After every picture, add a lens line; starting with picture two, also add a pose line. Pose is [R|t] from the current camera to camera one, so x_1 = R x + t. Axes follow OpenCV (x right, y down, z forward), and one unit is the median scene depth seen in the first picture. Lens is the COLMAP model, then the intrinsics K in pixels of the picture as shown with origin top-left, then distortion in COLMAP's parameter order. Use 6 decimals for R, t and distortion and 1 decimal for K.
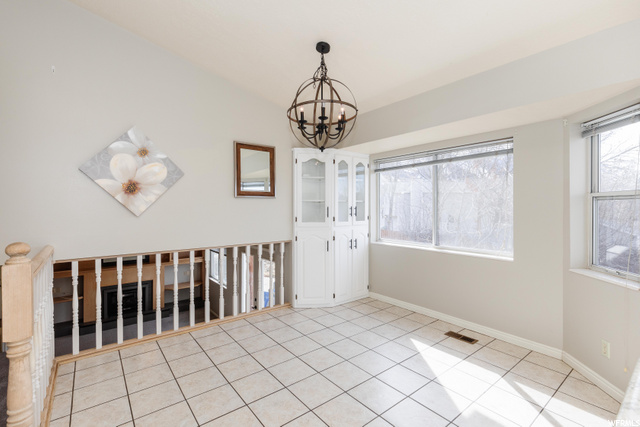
lens RADIAL K [[293.5, 0, 320.0], [0, 293.5, 213.5], [0, 0, 1]] dist [0.014017, -0.000315]
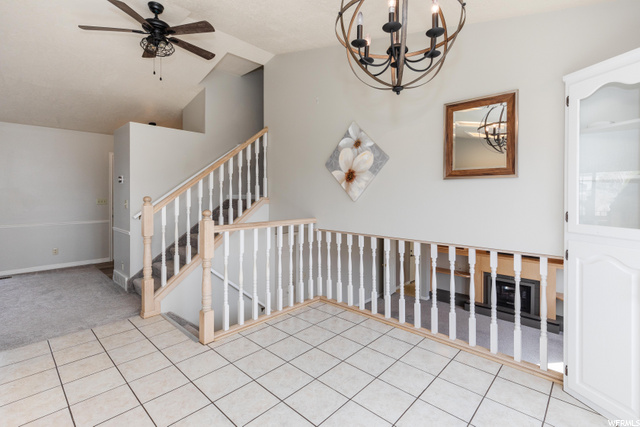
lens RADIAL K [[299.9, 0, 315.6], [0, 299.9, 196.4], [0, 0, 1]] dist [0.011764, -0.000471]
pose [[0.143737, 0.010399, -0.989561, 0.503725], [-0.023325, 0.999703, 0.007117, -0.011274], [0.989341, 0.022059, 0.143936, 0.670369]]
